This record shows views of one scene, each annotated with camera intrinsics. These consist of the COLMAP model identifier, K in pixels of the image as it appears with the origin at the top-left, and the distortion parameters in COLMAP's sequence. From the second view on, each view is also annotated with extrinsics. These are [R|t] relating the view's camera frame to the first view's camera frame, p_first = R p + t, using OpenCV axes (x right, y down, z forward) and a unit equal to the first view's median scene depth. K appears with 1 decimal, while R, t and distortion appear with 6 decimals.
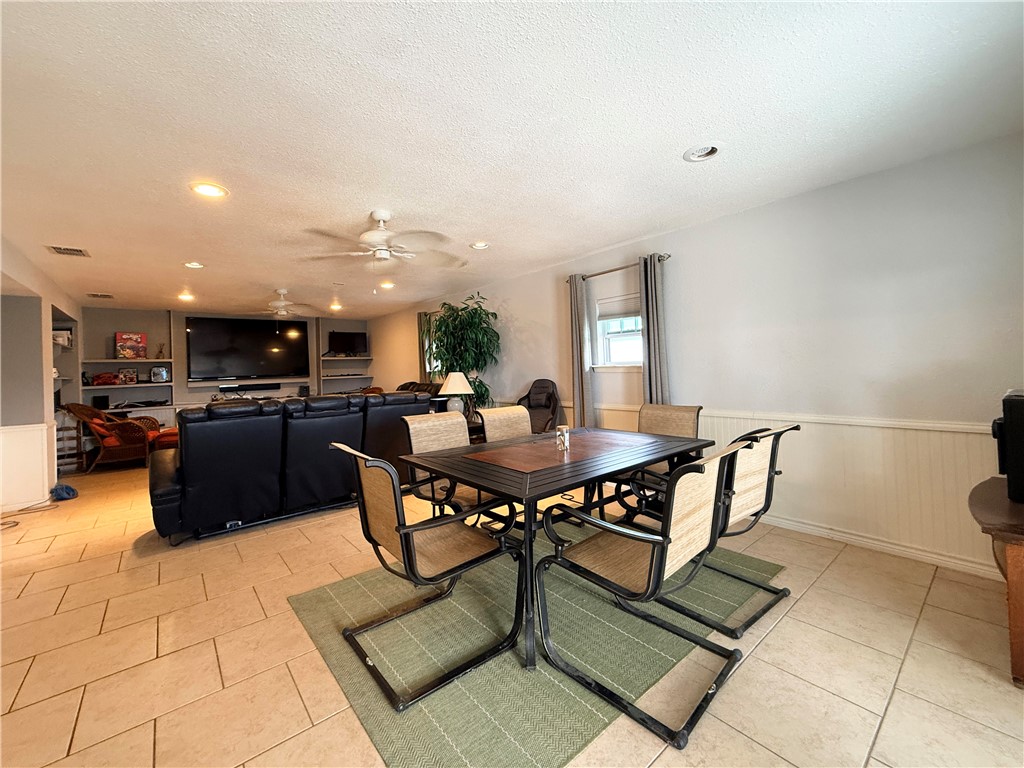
lens RADIAL K [[408.5, 0, 507.2], [0, 408.5, 361.2], [0, 0, 1]] dist [-0.002459, 0.000670]
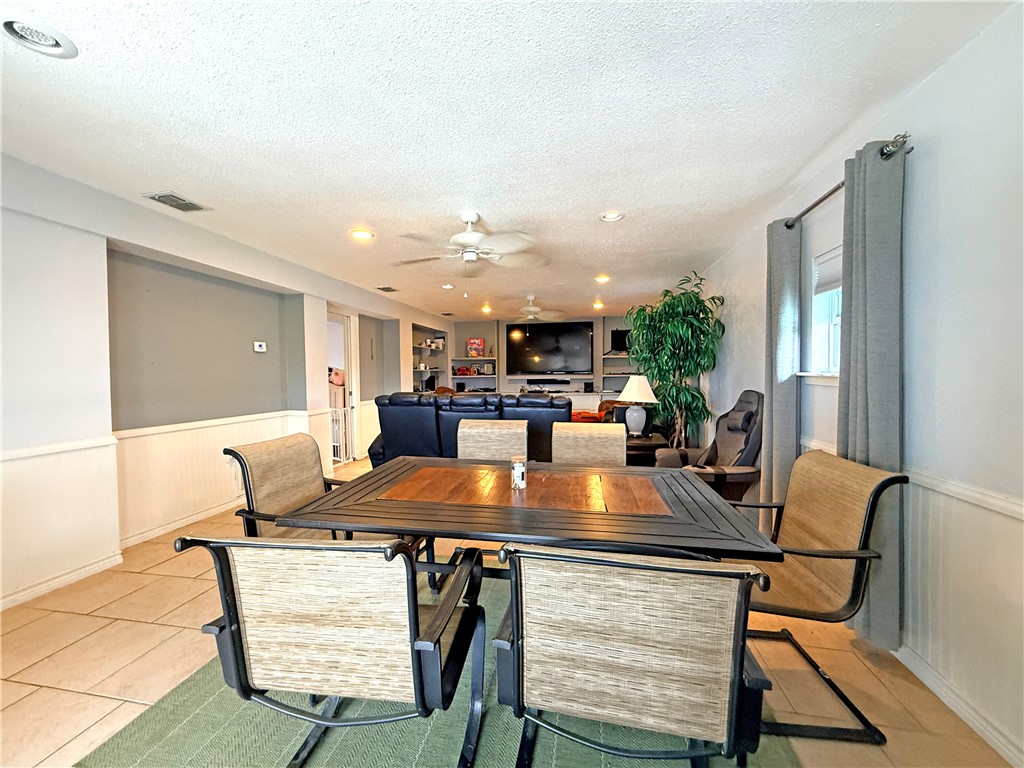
lens RADIAL K [[408.5, 0, 516.0], [0, 408.5, 386.3], [0, 0, 1]] dist [-0.002459, 0.000670]
pose [[0.645867, 0.056724, -0.761340, 0.398018], [-0.003372, 0.997438, 0.071454, -0.011199], [0.763443, -0.043583, 0.644403, 0.314452]]
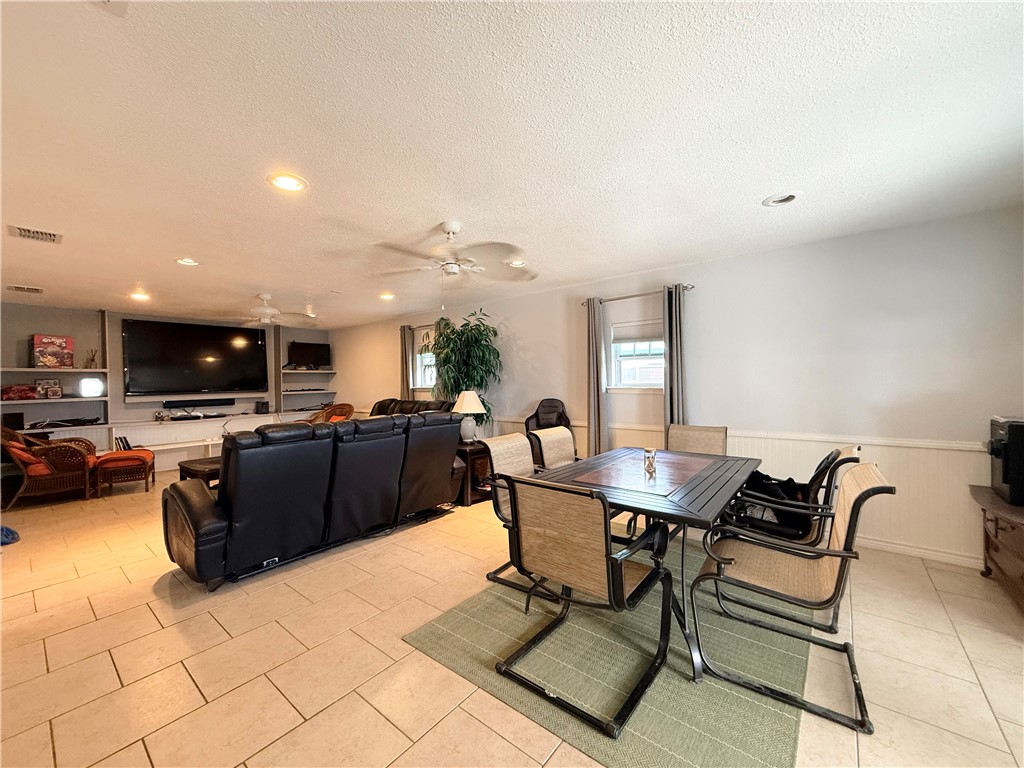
lens RADIAL K [[408.5, 0, 515.6], [0, 408.5, 384.4], [0, 0, 1]] dist [-0.002459, 0.000670]
pose [[0.981443, 0.017529, 0.190950, -0.251845], [-0.021232, 0.999624, 0.017363, -0.009227], [-0.190574, -0.021095, 0.981446, 0.027983]]
